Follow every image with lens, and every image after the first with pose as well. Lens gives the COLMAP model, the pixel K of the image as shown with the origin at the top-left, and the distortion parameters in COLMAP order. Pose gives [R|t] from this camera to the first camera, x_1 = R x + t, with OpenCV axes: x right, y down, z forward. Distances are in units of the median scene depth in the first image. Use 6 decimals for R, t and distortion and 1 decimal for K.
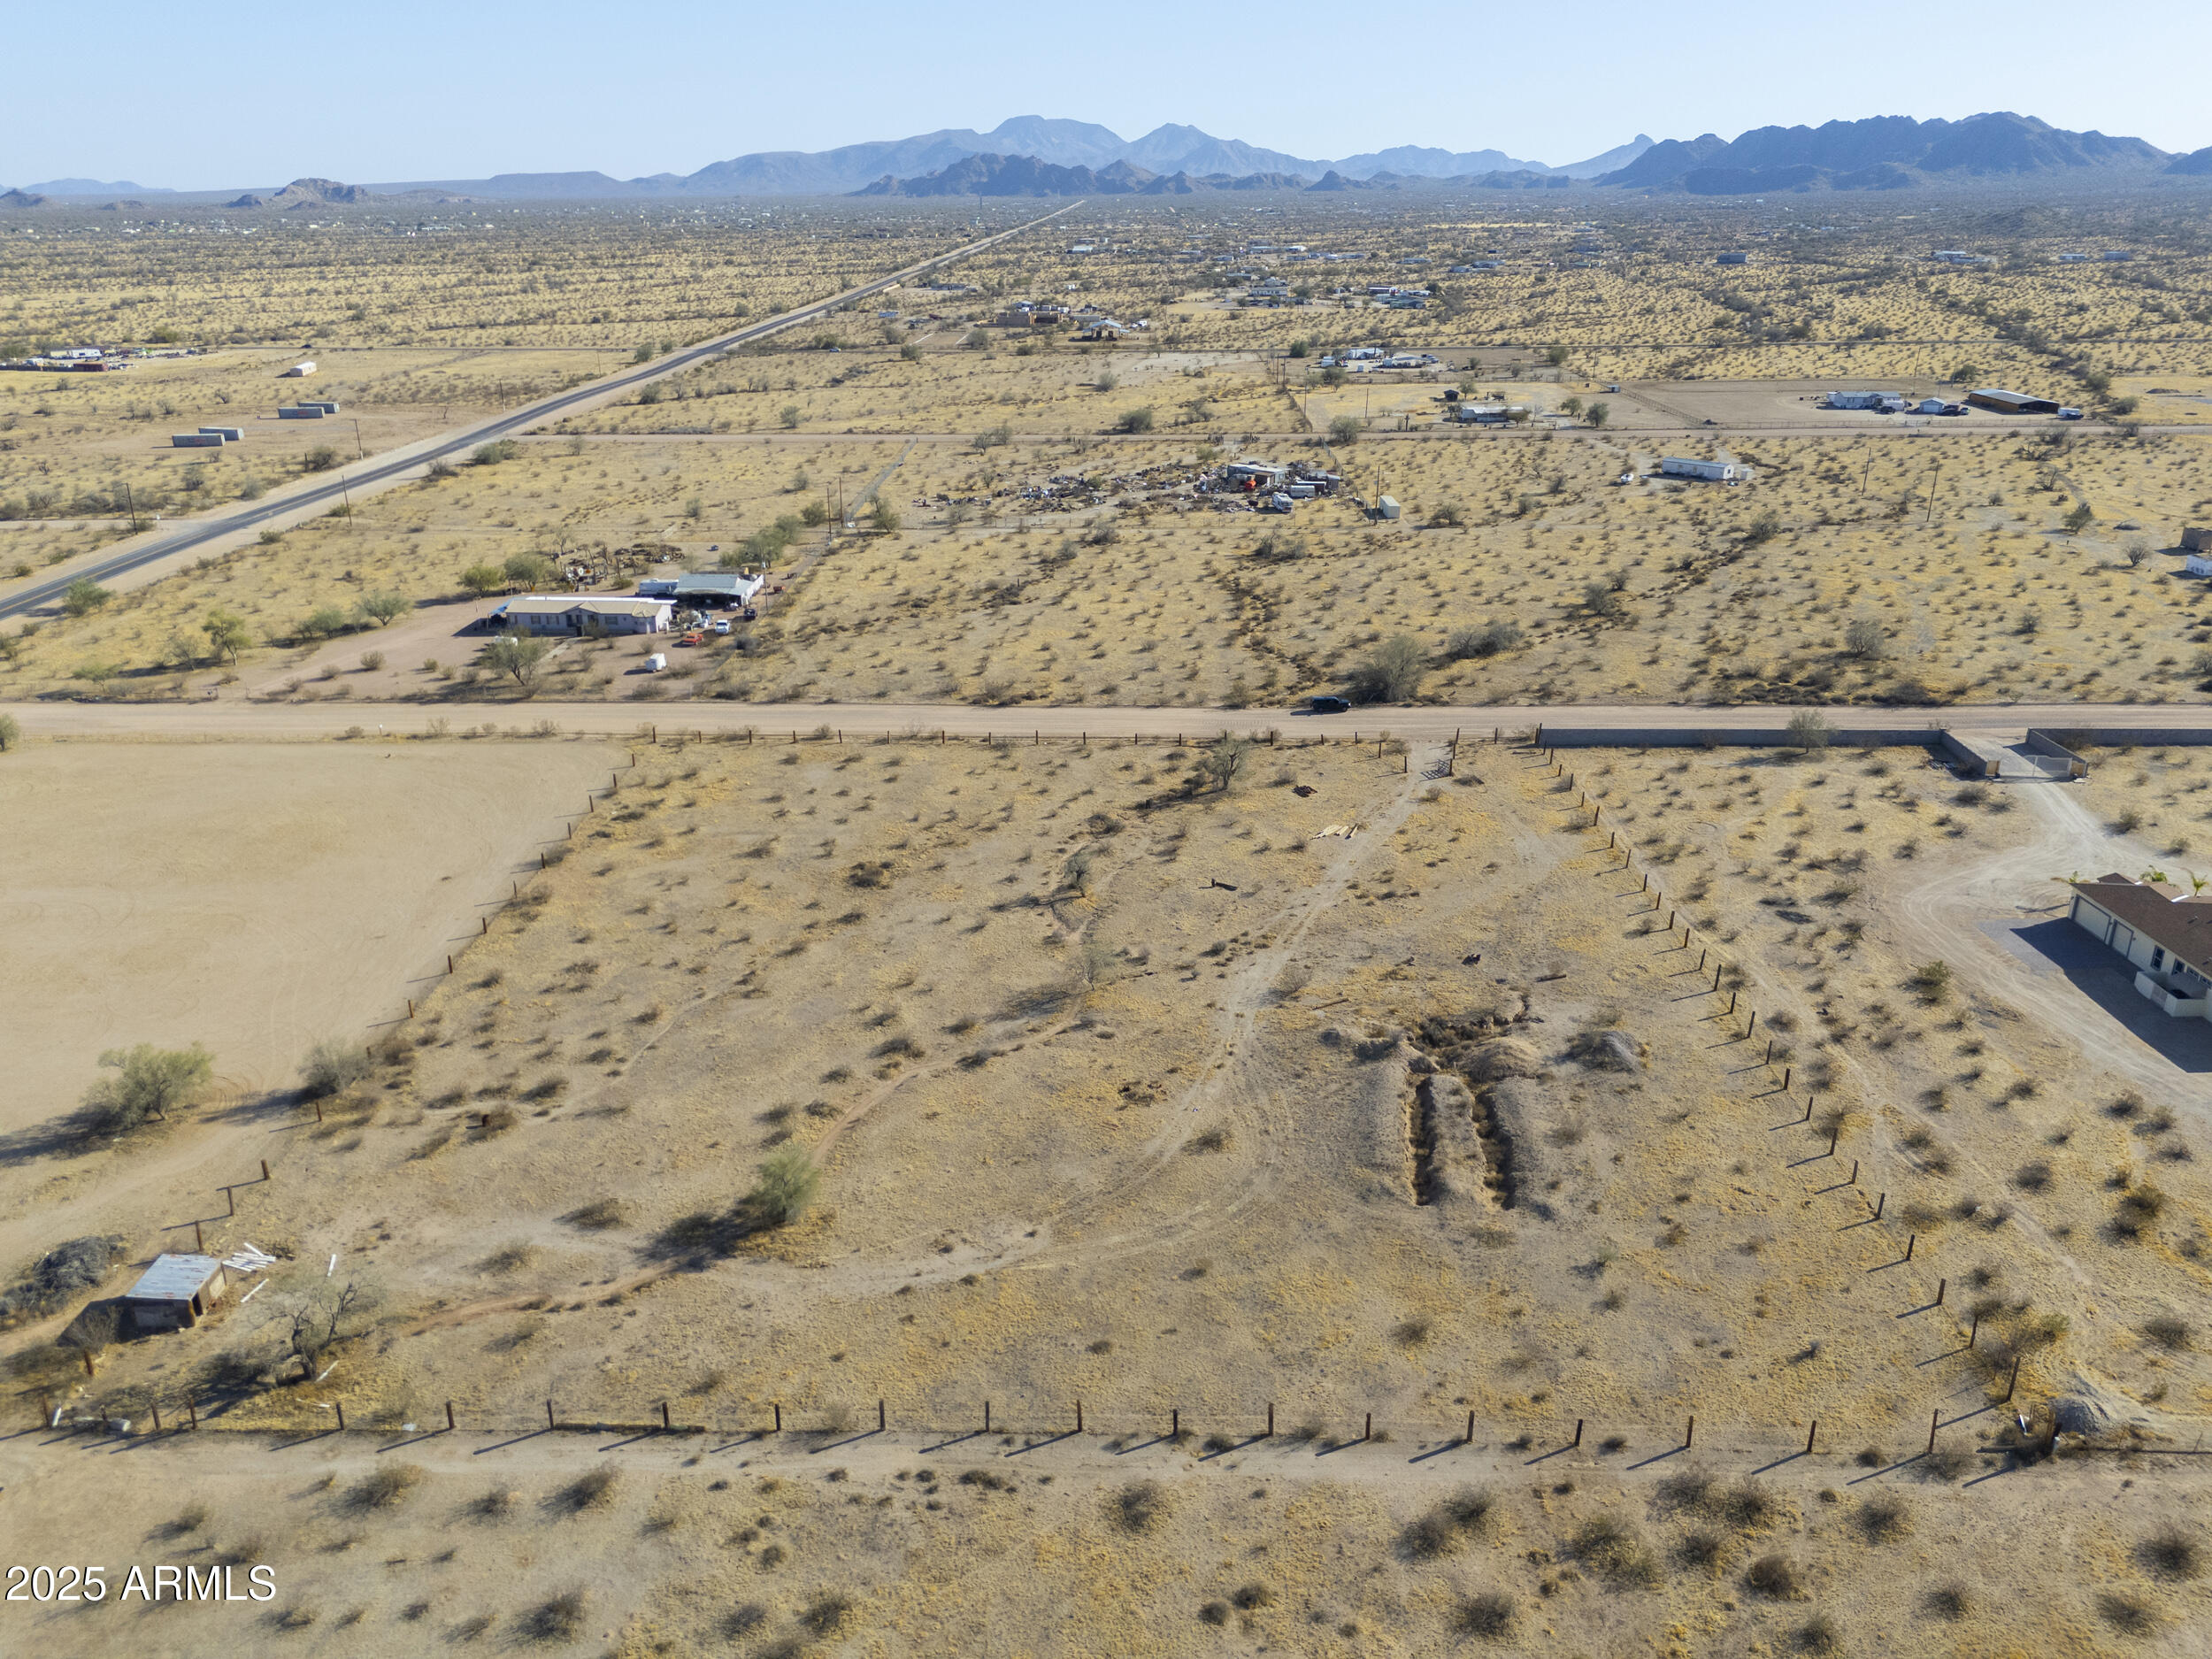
lens RADIAL K [[1620.4, 0, 1102.7], [0, 1620.4, 841.5], [0, 0, 1]] dist [0.087555, -0.088309]
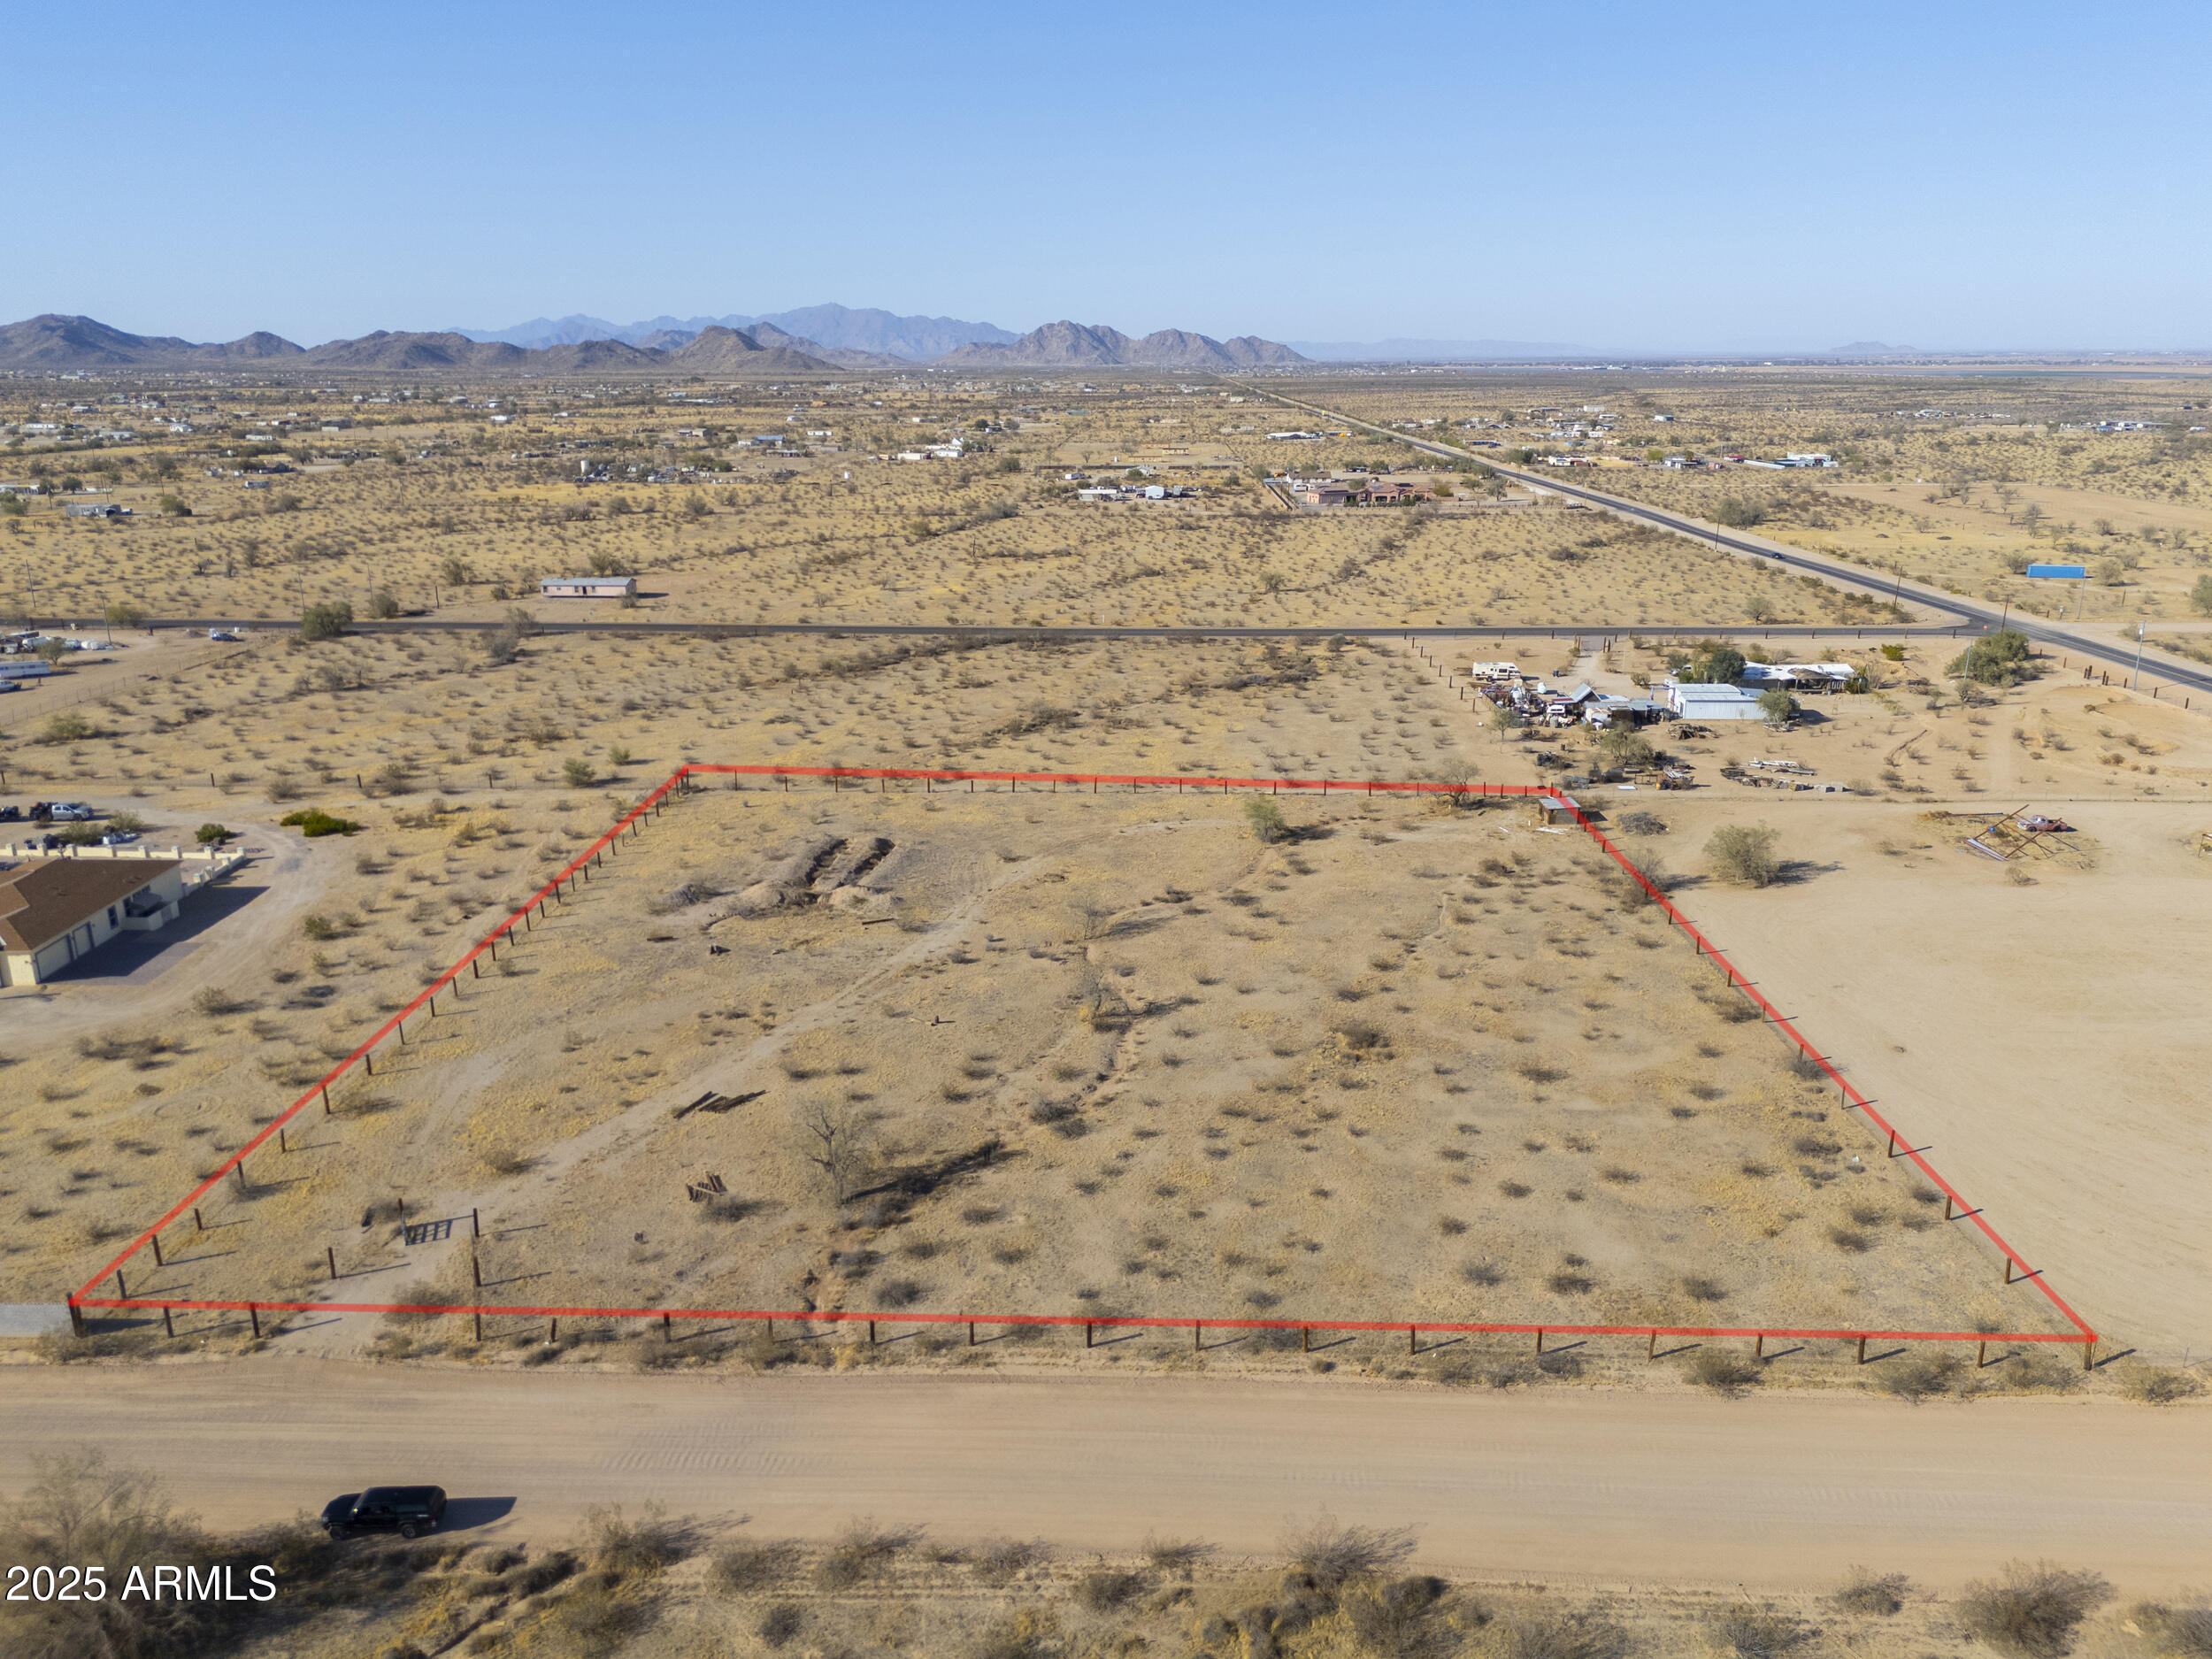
lens RADIAL K [[1620.4, 0, 1102.7], [0, 1620.4, 841.5], [0, 0, 1]] dist [0.087555, -0.088309]
pose [[-0.999982, 0.002407, 0.005426, -0.019416], [0.005240, 0.787396, 0.616426, -0.513714], [-0.002789, 0.616443, -0.787394, 1.467913]]
